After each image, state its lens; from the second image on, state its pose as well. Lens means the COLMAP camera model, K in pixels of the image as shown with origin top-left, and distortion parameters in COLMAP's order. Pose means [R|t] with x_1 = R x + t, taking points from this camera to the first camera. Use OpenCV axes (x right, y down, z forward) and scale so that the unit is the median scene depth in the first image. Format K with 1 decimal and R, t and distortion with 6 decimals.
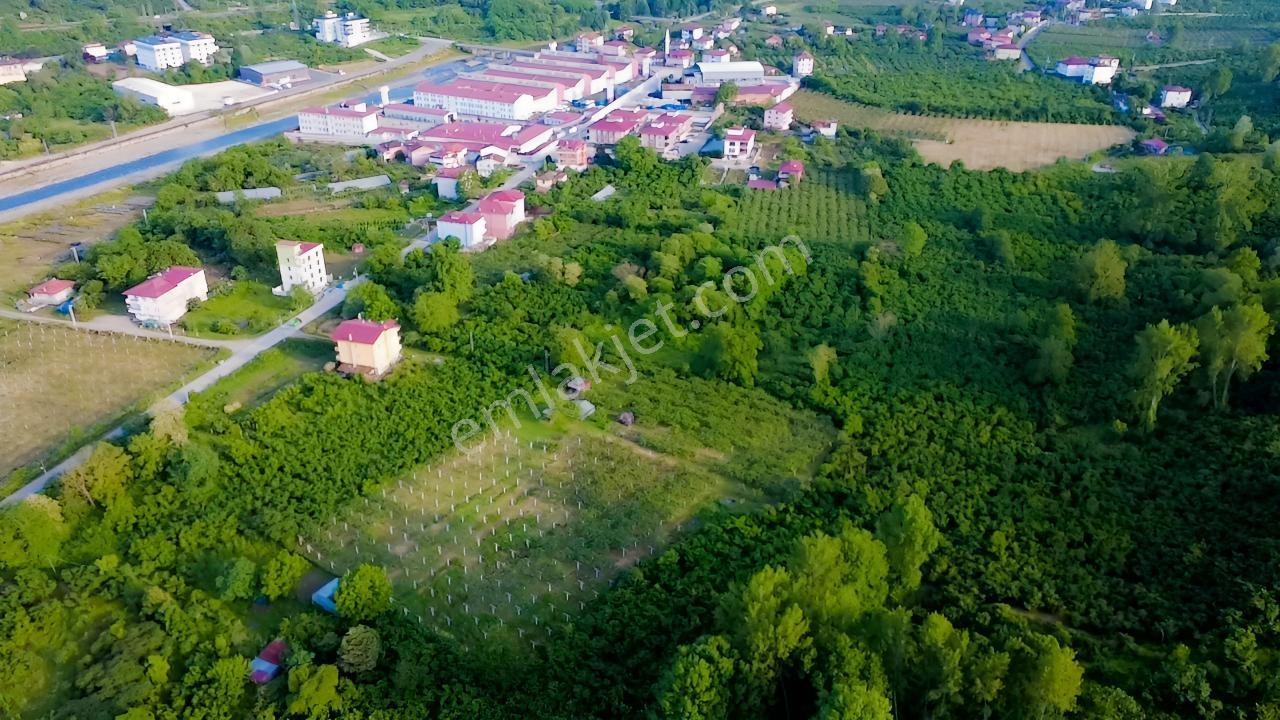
lens RADIAL K [[934.8, 0, 639.5], [0, 934.8, 362.1], [0, 0, 1]] dist [-0.001540, 0.005655]
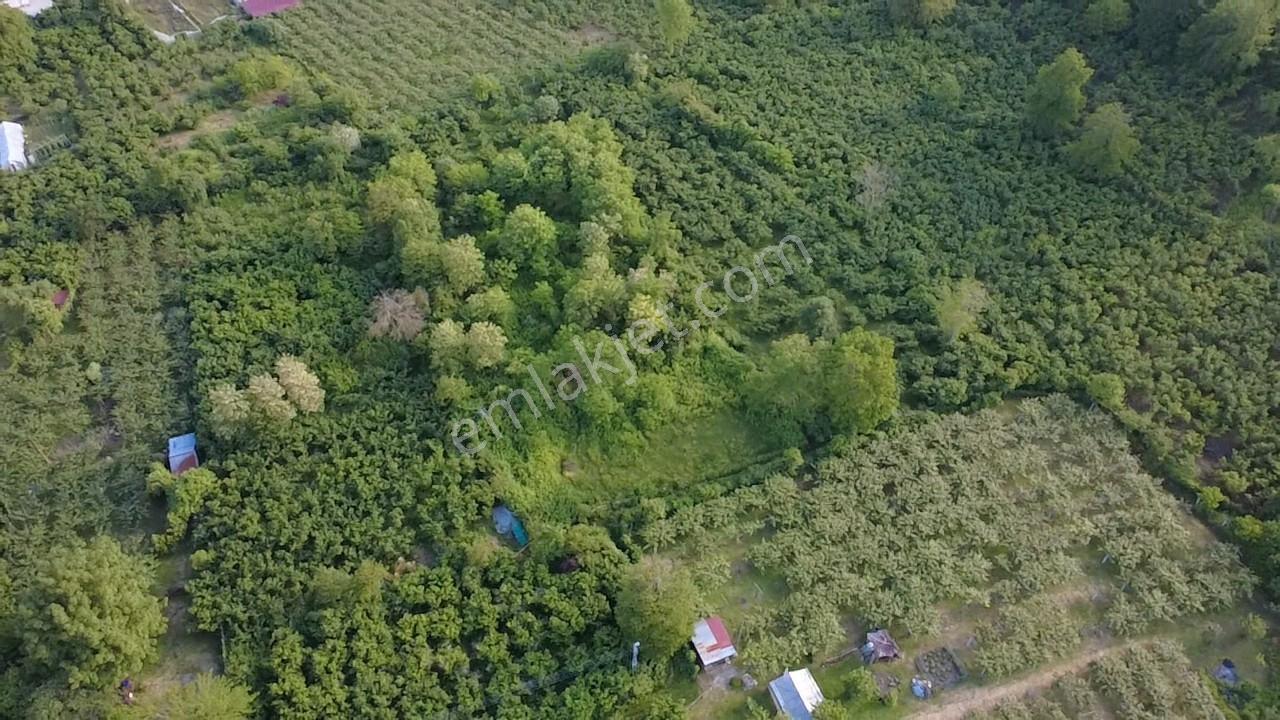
lens RADIAL K [[932.1, 0, 638.8], [0, 932.1, 364.0], [0, 0, 1]] dist [0.000237, 0.001888]
pose [[0.620585, -0.564195, 0.544572, -0.164654], [0.360867, 0.822061, 0.440444, -0.191070], [-0.696168, -0.076815, 0.713758, 0.470213]]
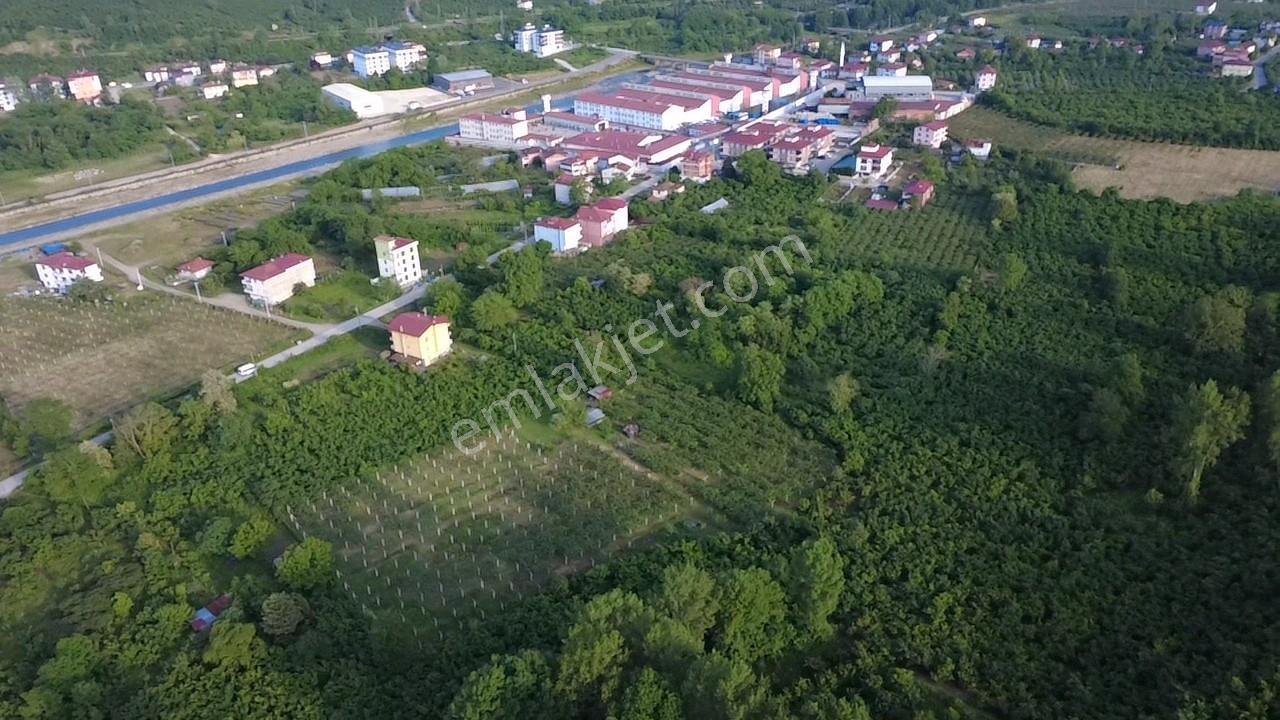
lens RADIAL K [[934.8, 0, 639.5], [0, 934.8, 362.1], [0, 0, 1]] dist [-0.001540, 0.005655]
pose [[0.967551, 0.085750, -0.237680, 0.141000], [-0.088056, 0.996115, 0.000917, -0.009046], [0.236835, 0.020042, 0.971343, 0.016330]]
